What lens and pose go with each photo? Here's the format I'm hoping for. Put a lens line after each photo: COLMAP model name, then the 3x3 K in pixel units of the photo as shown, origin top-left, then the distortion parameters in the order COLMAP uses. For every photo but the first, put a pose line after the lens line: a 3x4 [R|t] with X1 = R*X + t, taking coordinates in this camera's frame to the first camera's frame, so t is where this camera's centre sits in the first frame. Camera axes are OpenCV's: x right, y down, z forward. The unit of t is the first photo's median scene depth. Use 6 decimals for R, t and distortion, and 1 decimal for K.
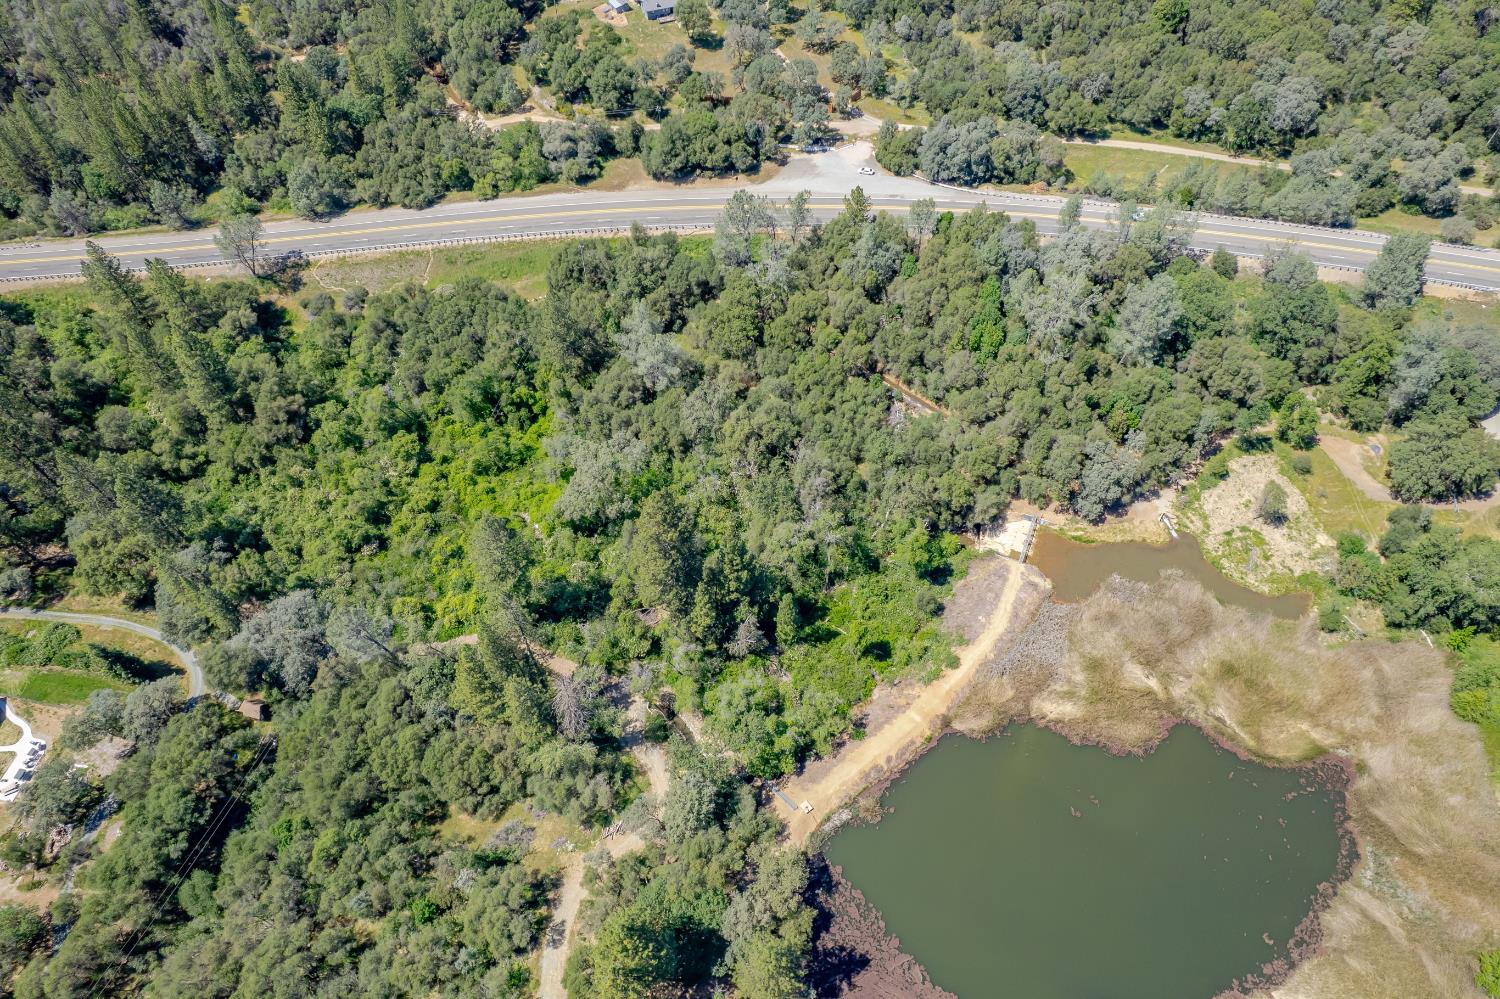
lens RADIAL K [[978.3, 0, 736.9], [0, 978.3, 534.0], [0, 0, 1]] dist [-0.089837, 0.077548]
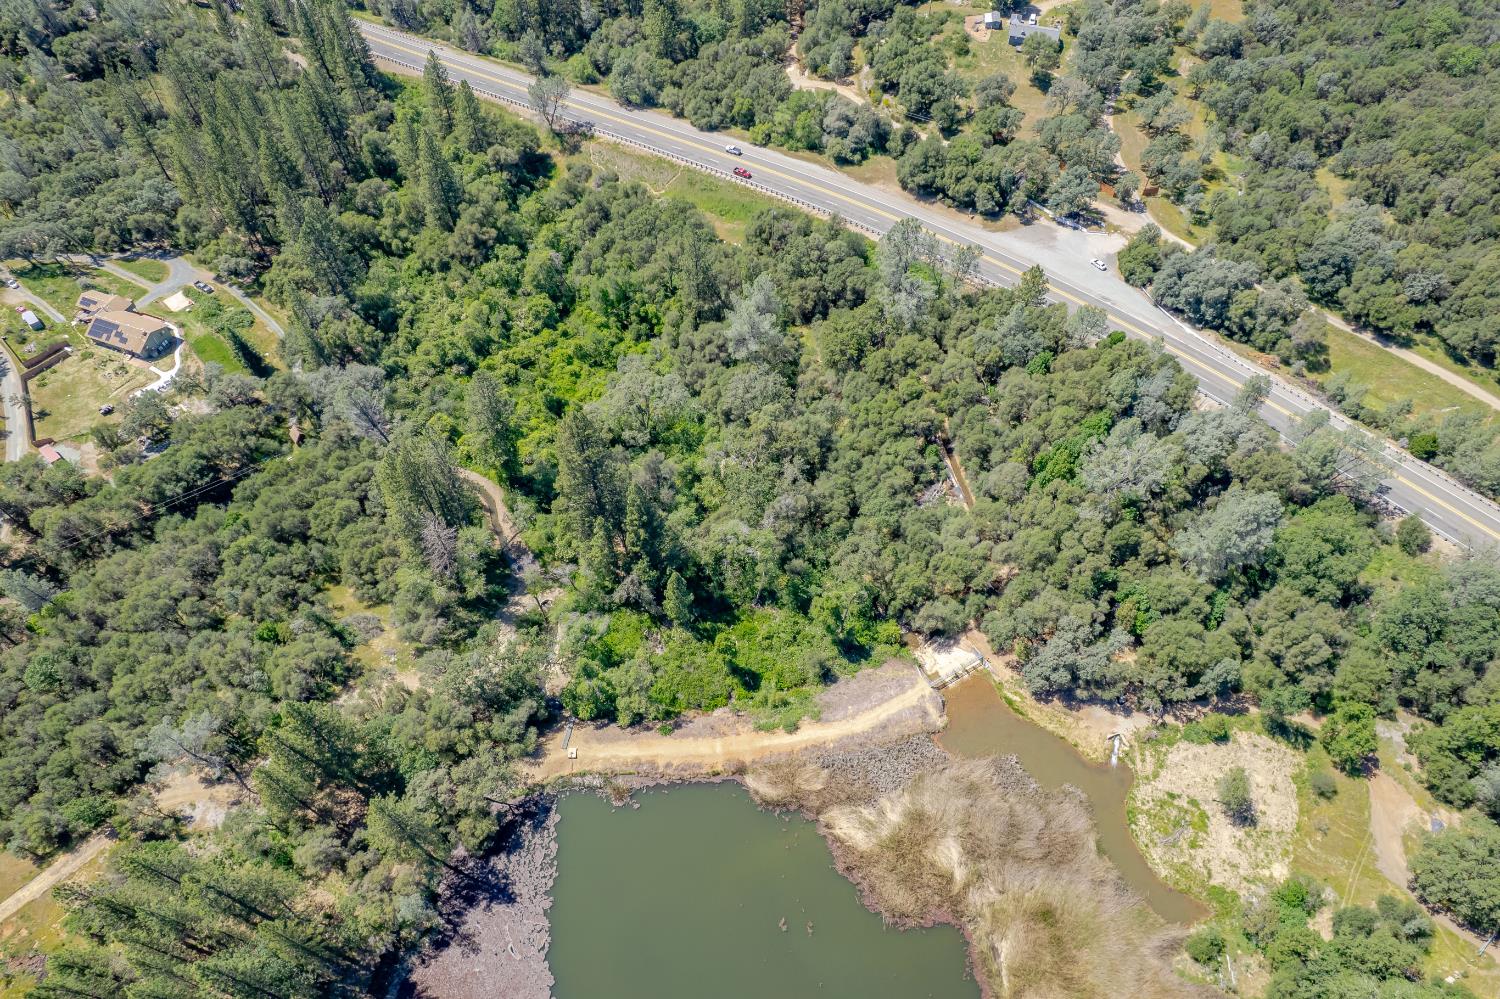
lens RADIAL K [[978.3, 0, 736.9], [0, 978.3, 534.0], [0, 0, 1]] dist [-0.089837, 0.077548]
pose [[0.796451, 0.494954, -0.347399, 0.362539], [-0.493408, 0.864048, 0.099851, -0.088919], [0.349591, 0.091883, 0.932386, 0.056407]]
